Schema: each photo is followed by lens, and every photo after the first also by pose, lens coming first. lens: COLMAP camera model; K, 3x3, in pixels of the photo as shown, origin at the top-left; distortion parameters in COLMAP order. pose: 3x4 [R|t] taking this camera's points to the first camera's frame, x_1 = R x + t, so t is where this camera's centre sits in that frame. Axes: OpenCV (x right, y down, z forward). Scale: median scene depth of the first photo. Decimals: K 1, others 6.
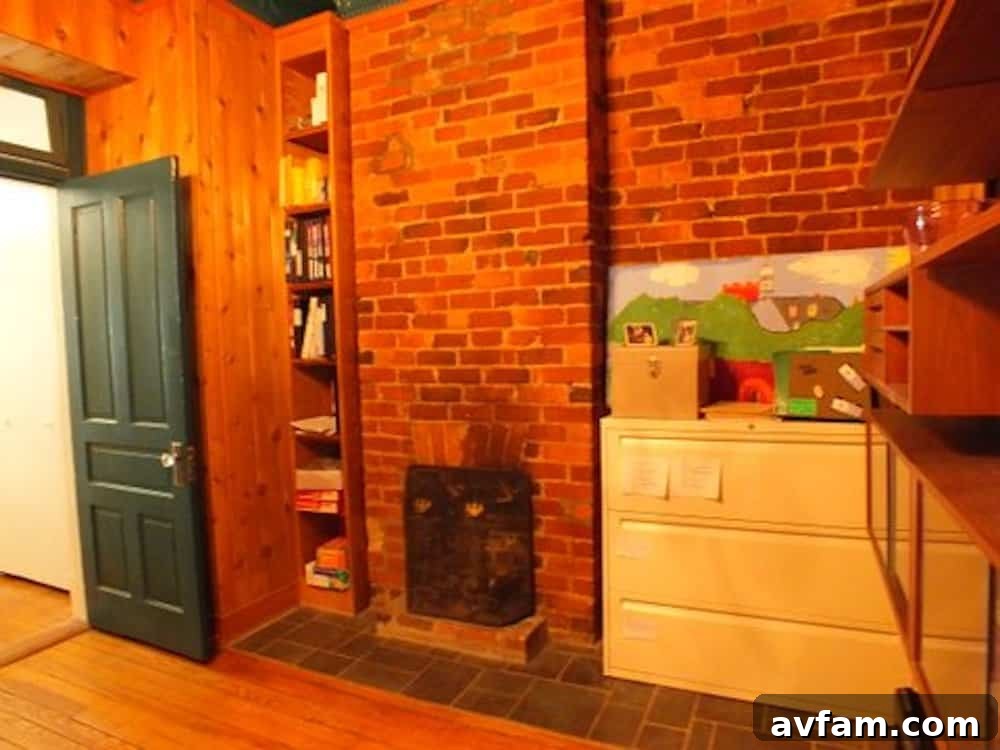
lens RADIAL K [[646.6, 0, 498.2], [0, 646.6, 382.3], [0, 0, 1]] dist [-0.064169, 0.001643]
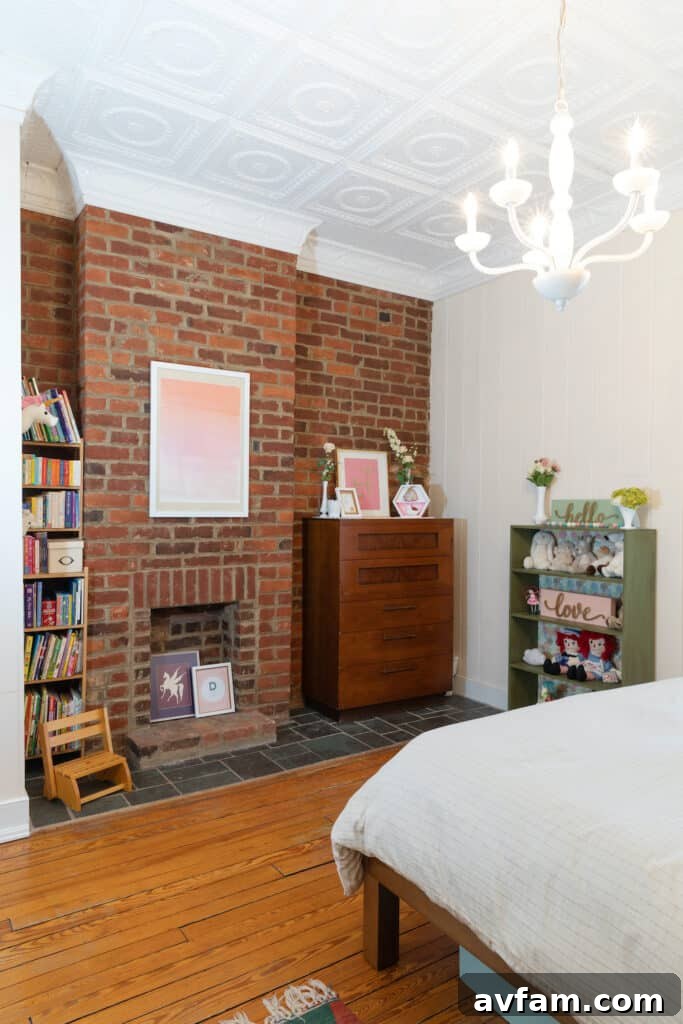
lens RADIAL K [[685.3, 0, 341.5], [0, 685.3, 512.0], [0, 0, 1]] dist [0.020225, -0.005314]
pose [[0.523802, 0.027768, 0.851388, -1.144569], [0.035725, 0.997873, -0.054524, 0.035872], [-0.851091, 0.058976, 0.521696, 0.085011]]
